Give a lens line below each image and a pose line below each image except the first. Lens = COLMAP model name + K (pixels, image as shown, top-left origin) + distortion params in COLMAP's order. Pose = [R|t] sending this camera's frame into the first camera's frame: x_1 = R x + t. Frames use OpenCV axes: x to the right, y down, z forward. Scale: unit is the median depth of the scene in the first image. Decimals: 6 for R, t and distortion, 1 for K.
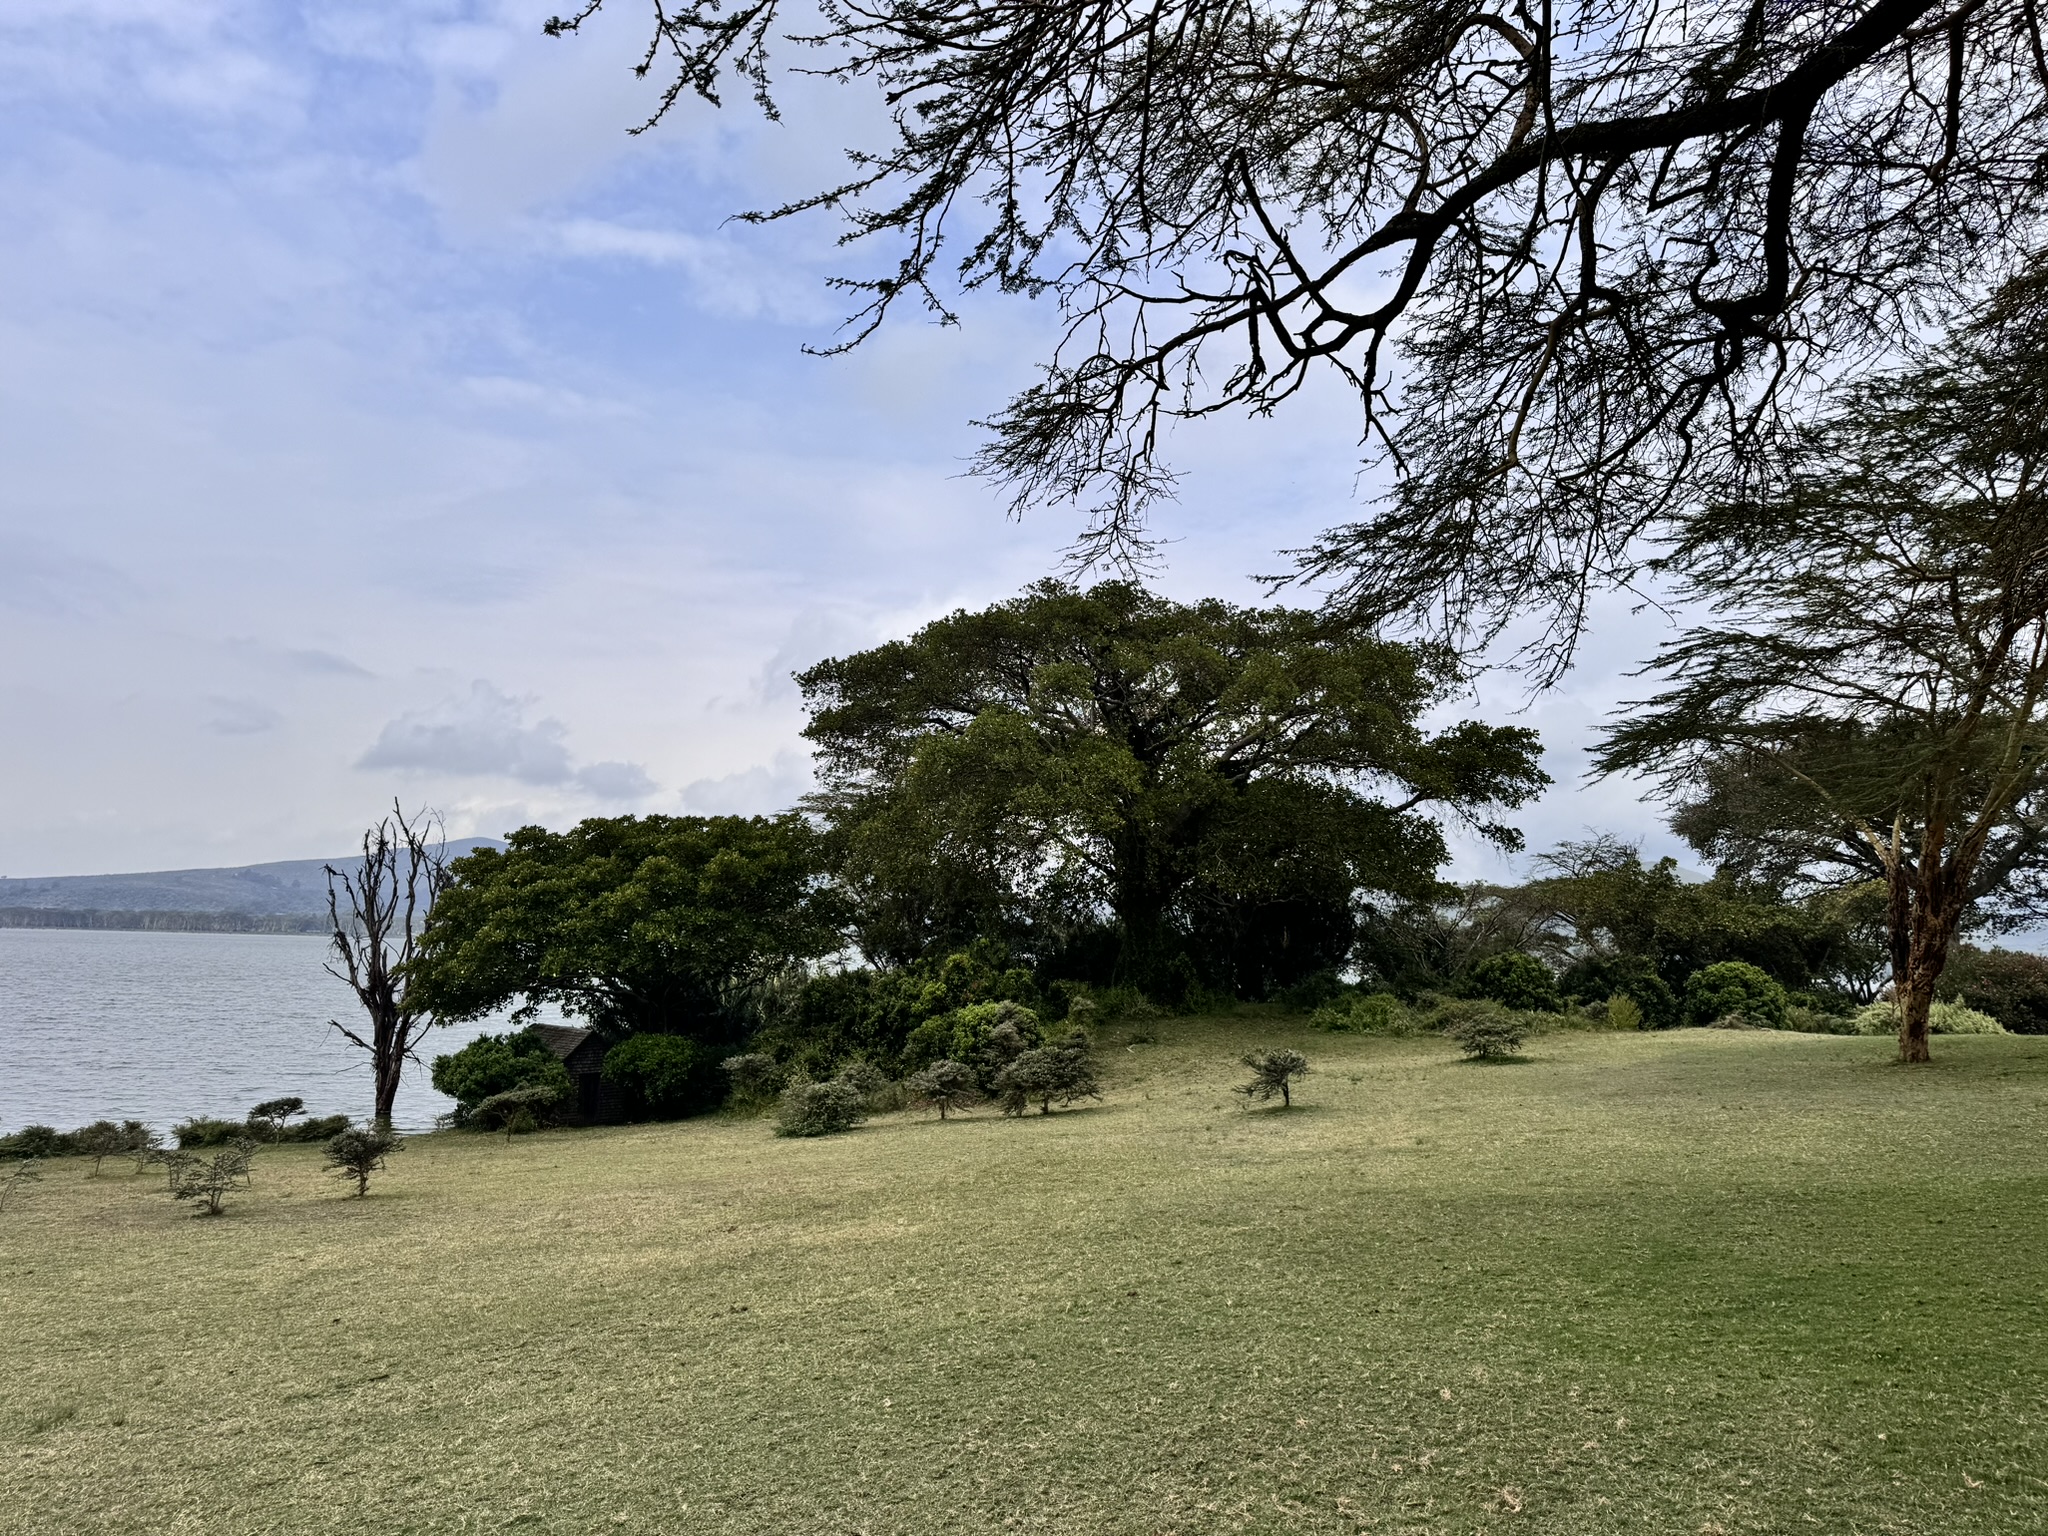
lens RADIAL K [[1453.0, 0, 1024.0], [0, 1453.0, 768.0], [0, 0, 1]] dist [-0.001189, -0.003208]
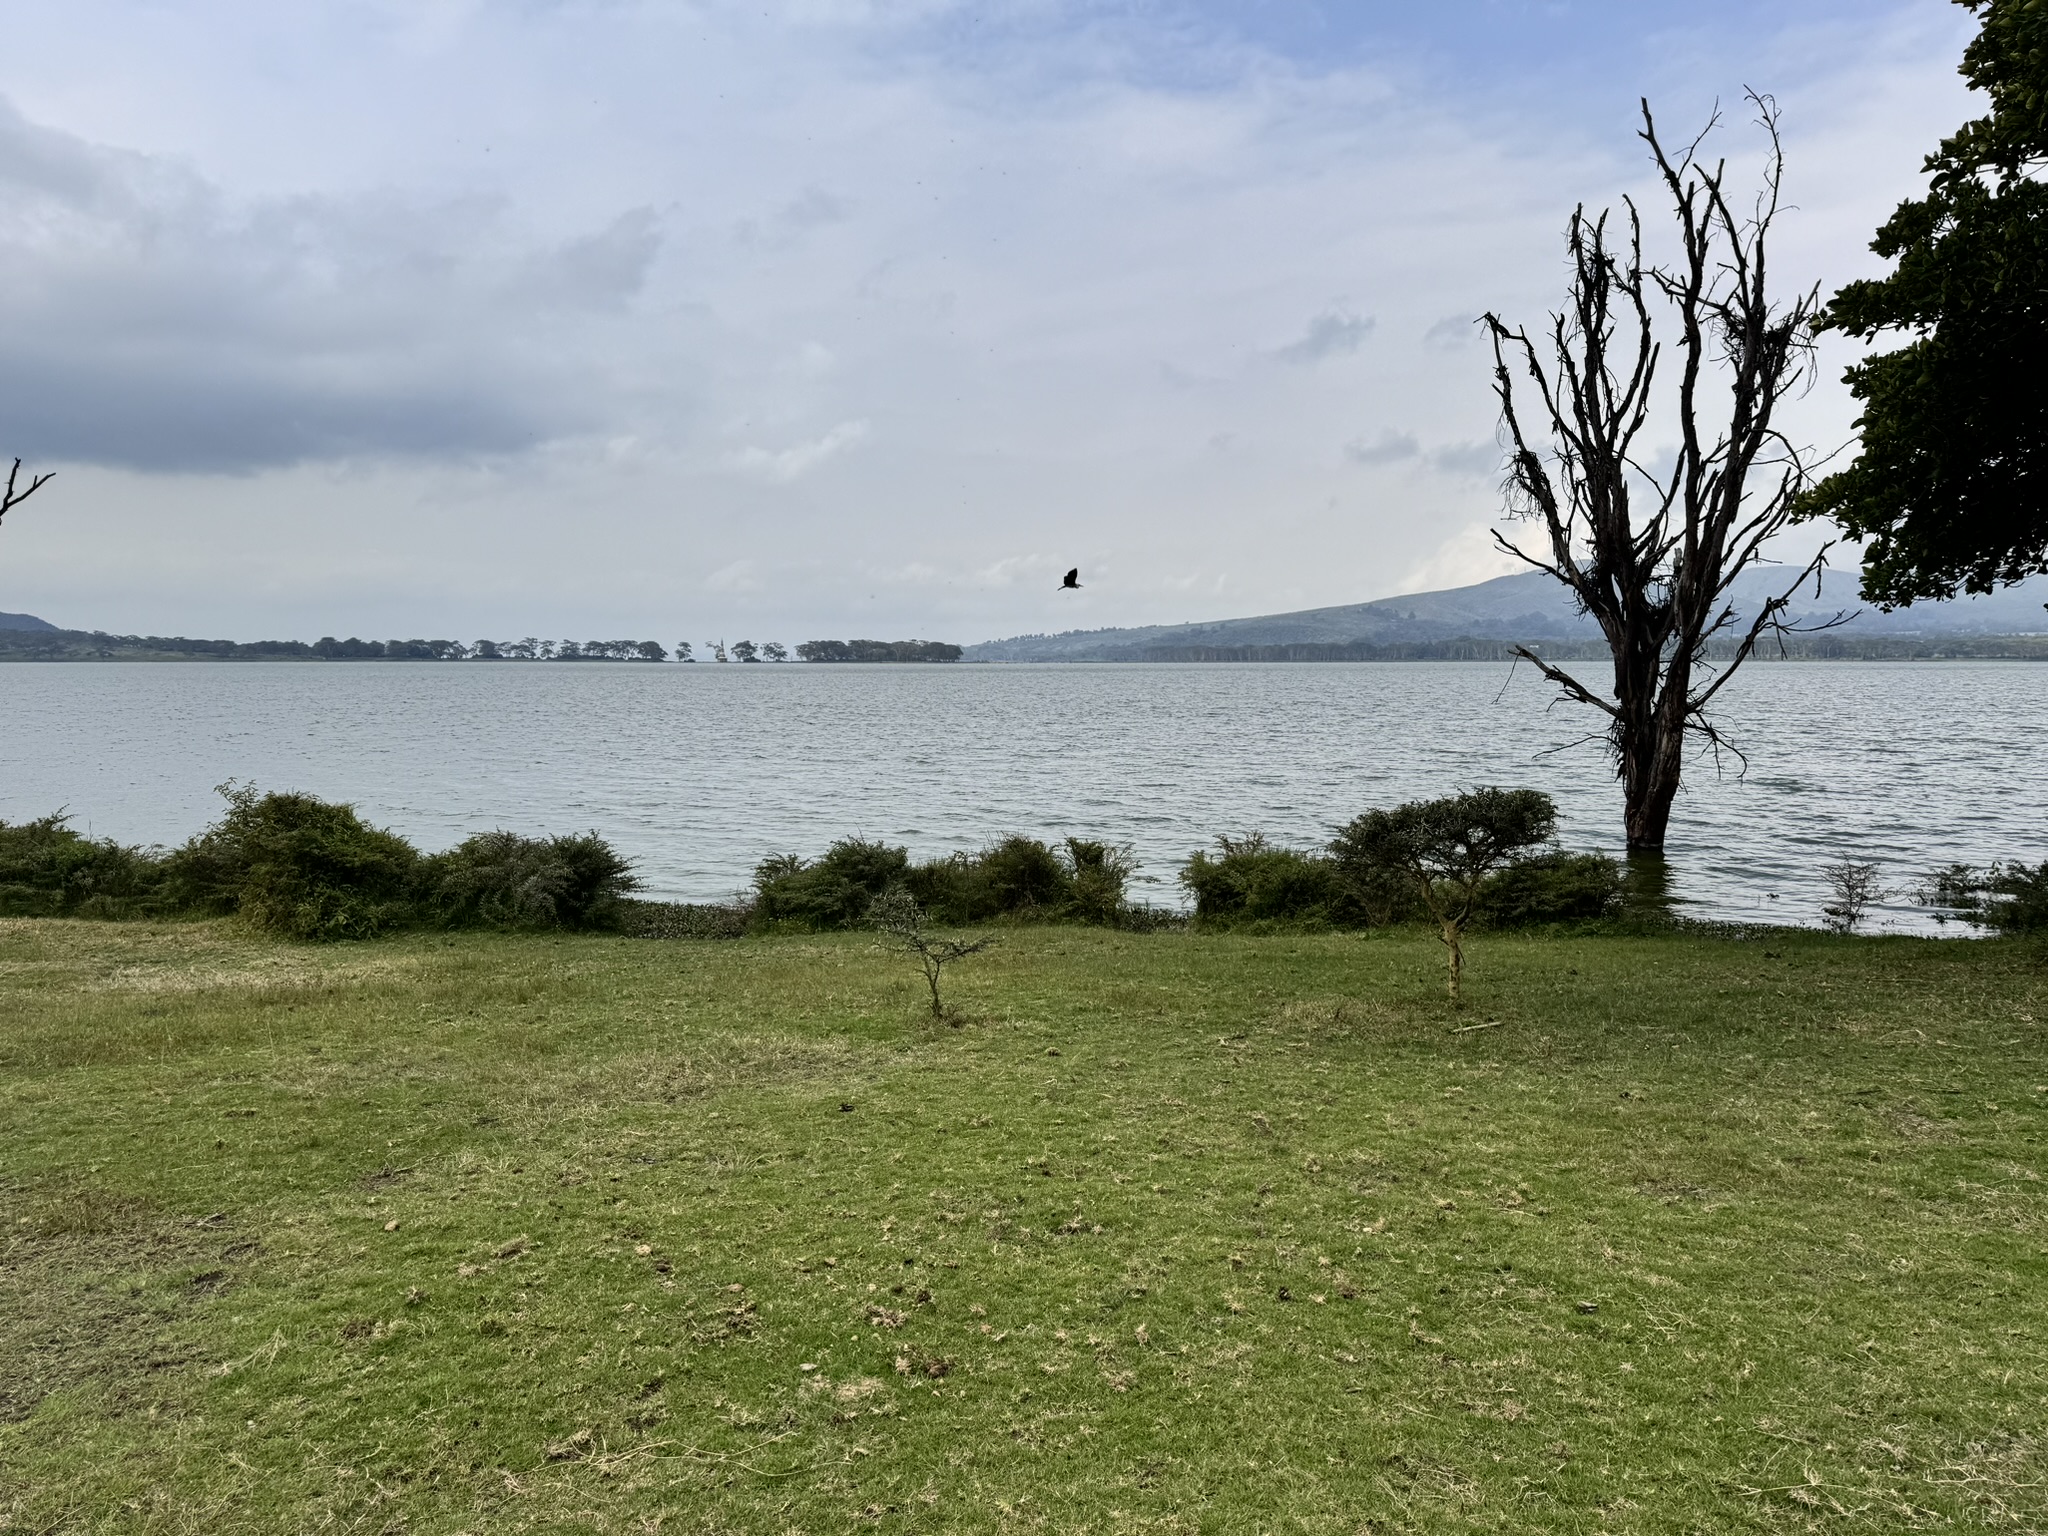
lens RADIAL K [[1399.5, 0, 1024.0], [0, 1399.5, 768.0], [0, 0, 1]] dist [0.068258, -0.001161]
pose [[0.743654, 0.024180, -0.668127, -0.285726], [0.101036, 0.983803, 0.148063, 0.126921], [0.660886, -0.177613, 0.729166, 0.549279]]
